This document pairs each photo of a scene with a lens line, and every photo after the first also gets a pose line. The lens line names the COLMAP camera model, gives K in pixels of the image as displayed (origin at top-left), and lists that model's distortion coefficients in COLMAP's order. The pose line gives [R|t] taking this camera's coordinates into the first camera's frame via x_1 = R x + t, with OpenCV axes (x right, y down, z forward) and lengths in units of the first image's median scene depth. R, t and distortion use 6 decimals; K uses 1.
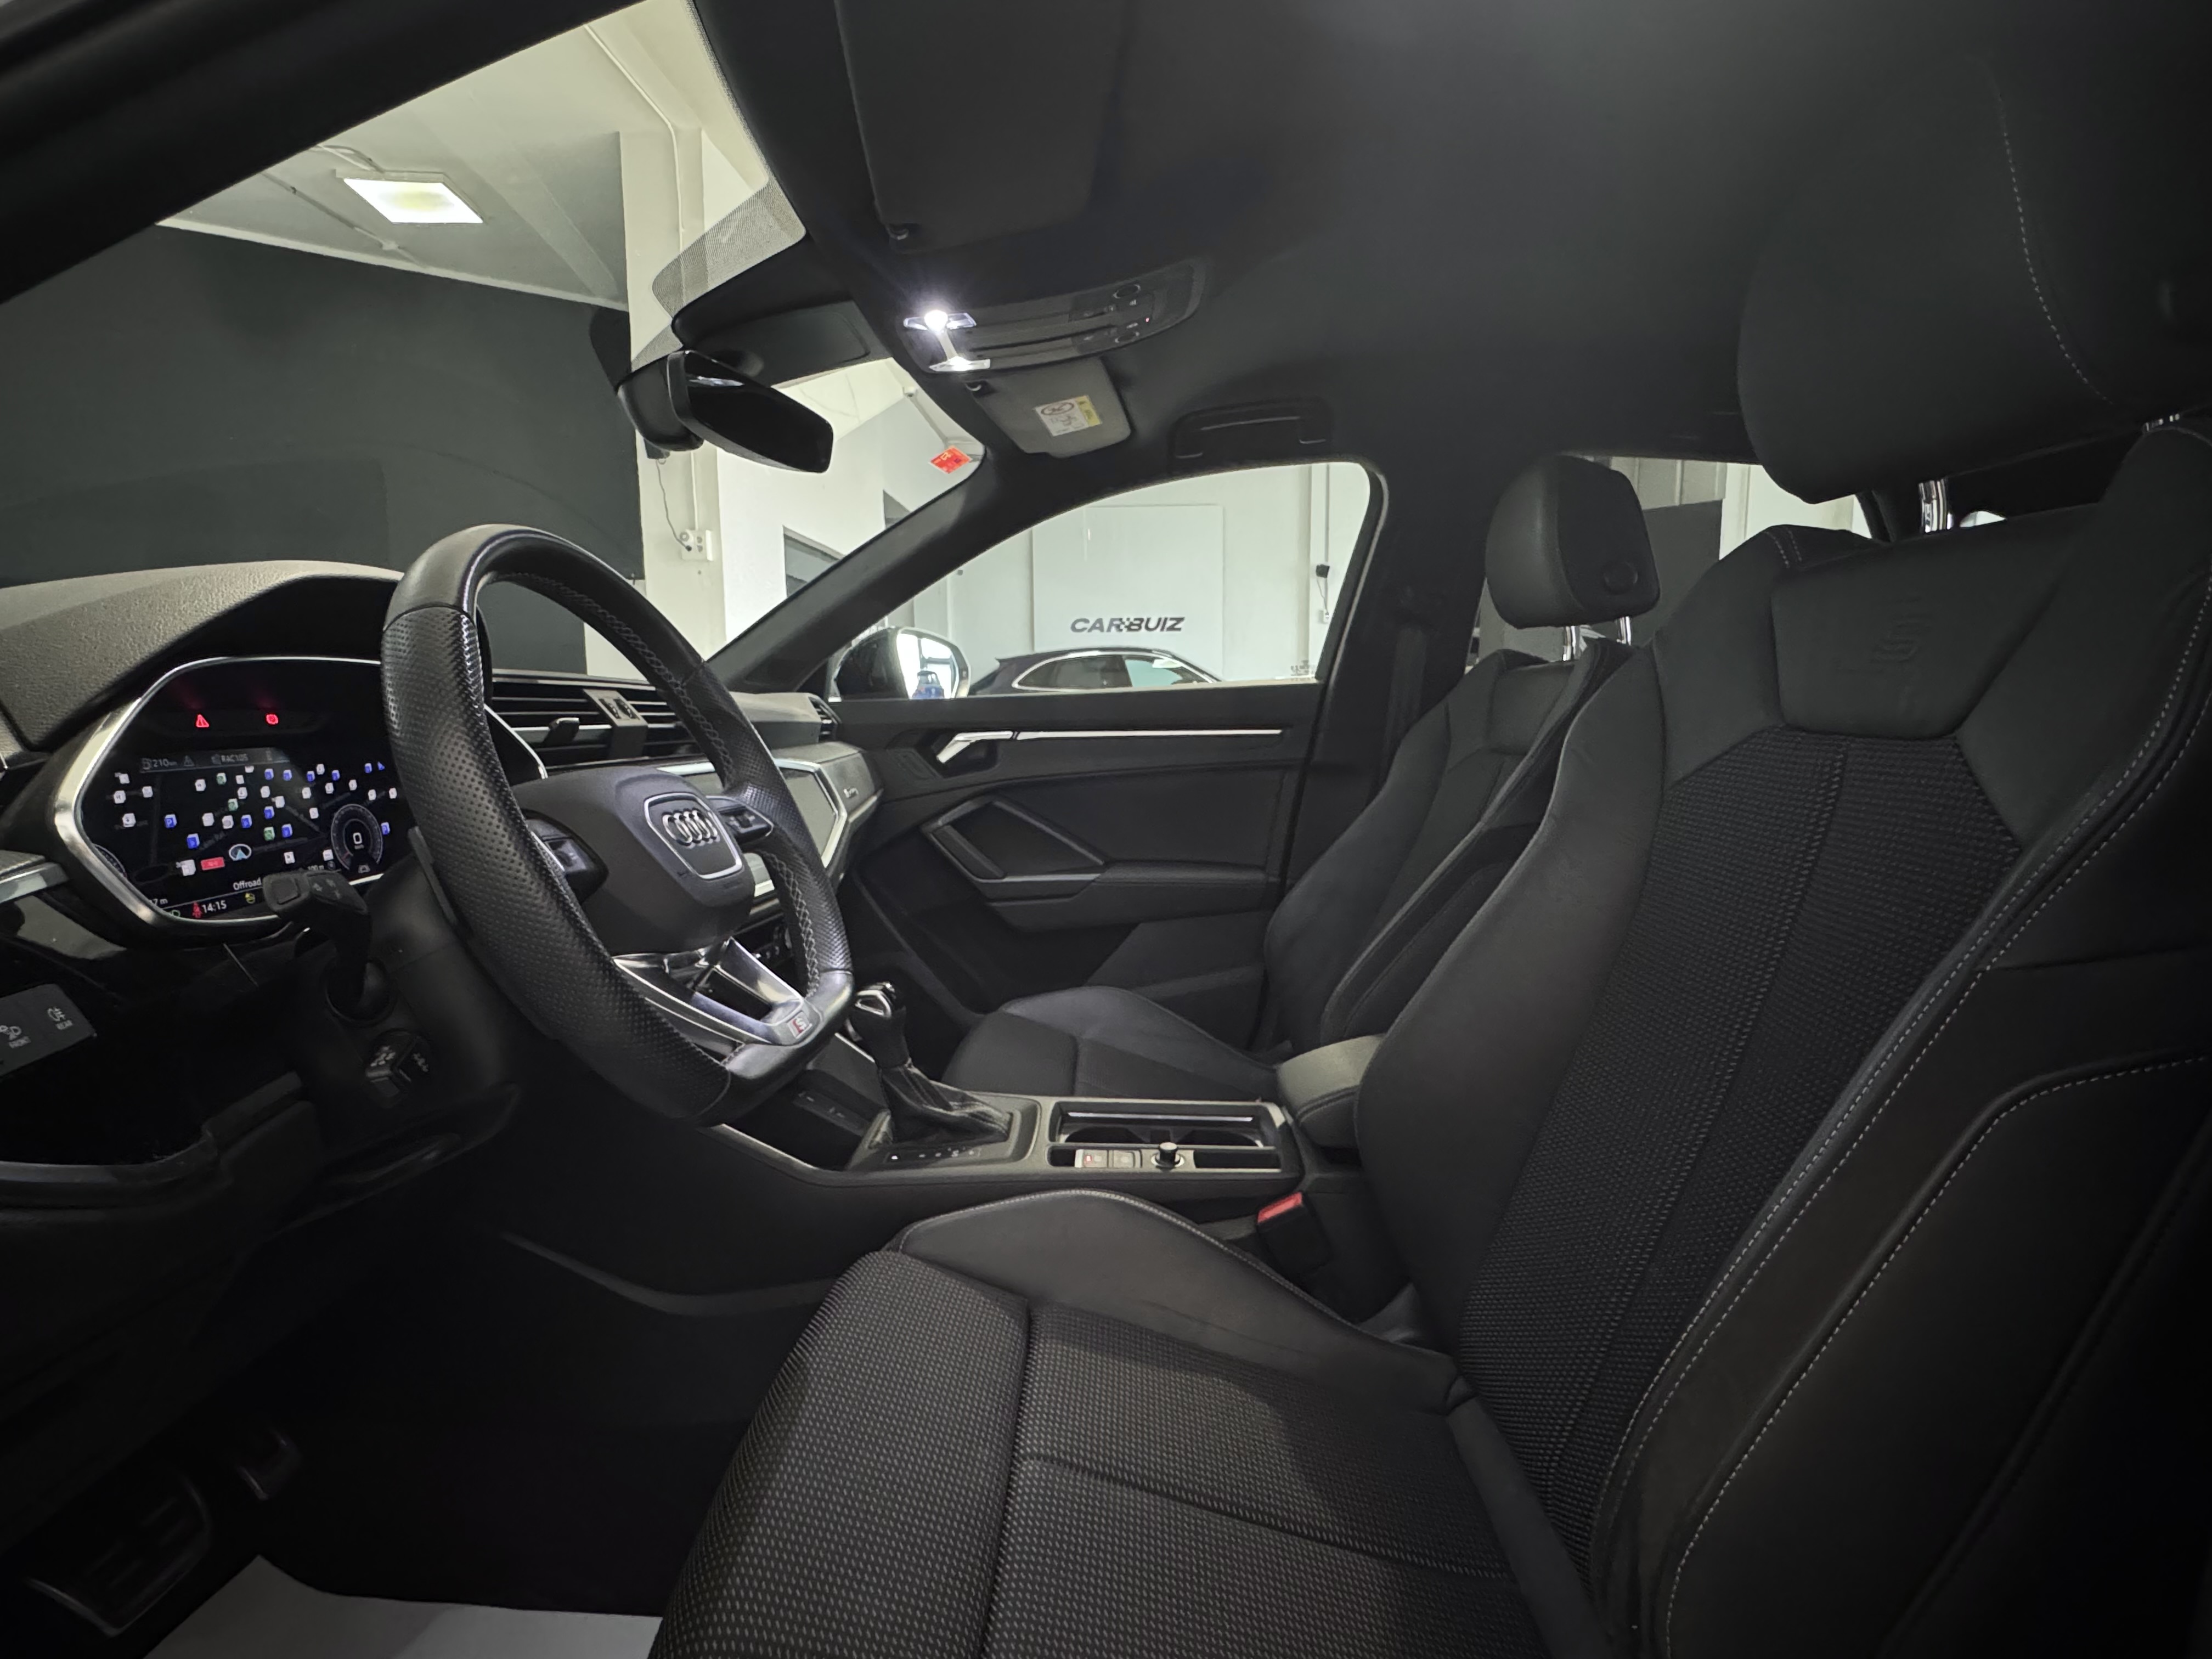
lens RADIAL K [[1072.9, 0, 1106.0], [0, 1072.9, 829.5], [0, 0, 1]] dist [-0.017440, 0.000693]
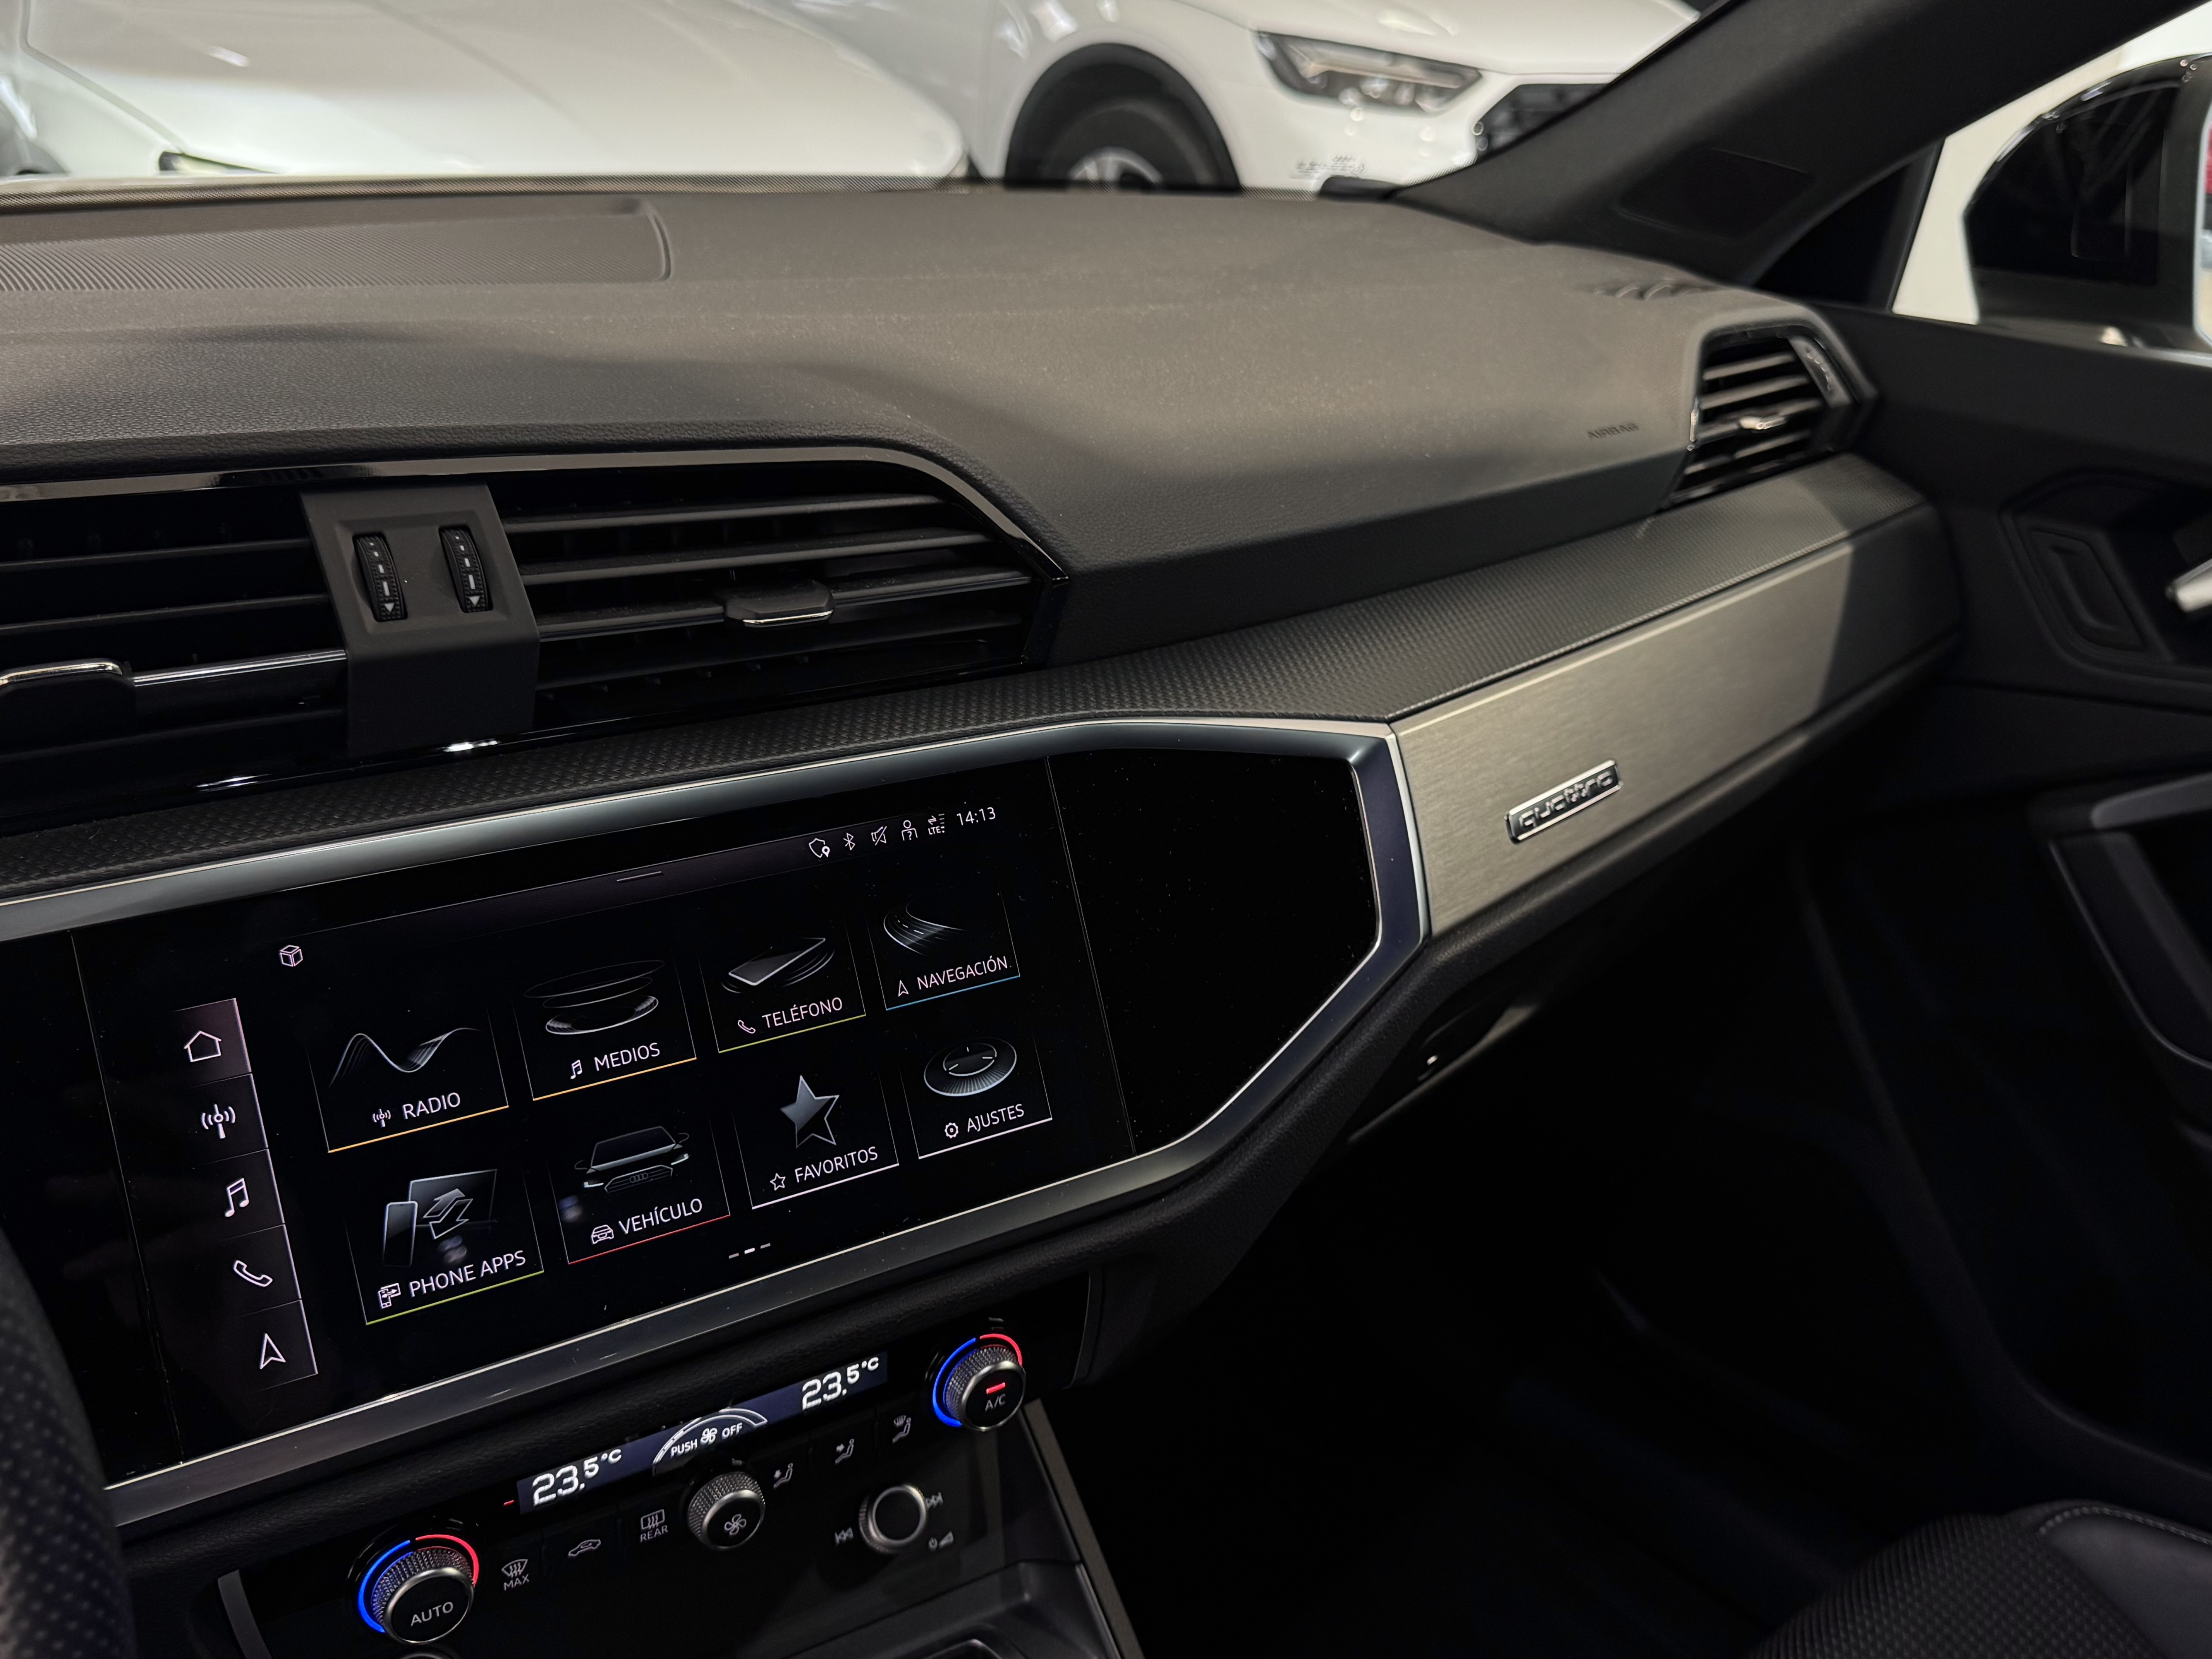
lens RADIAL K [[2037.5, 0, 1105.4], [0, 2037.5, 834.4], [0, 0, 1]] dist [0.197951, -0.493166]
pose [[0.680705, 0.357776, -0.639247, 0.050665], [-0.157455, 0.923685, 0.349304, -0.368641], [0.715436, -0.137121, 0.685091, 1.028716]]
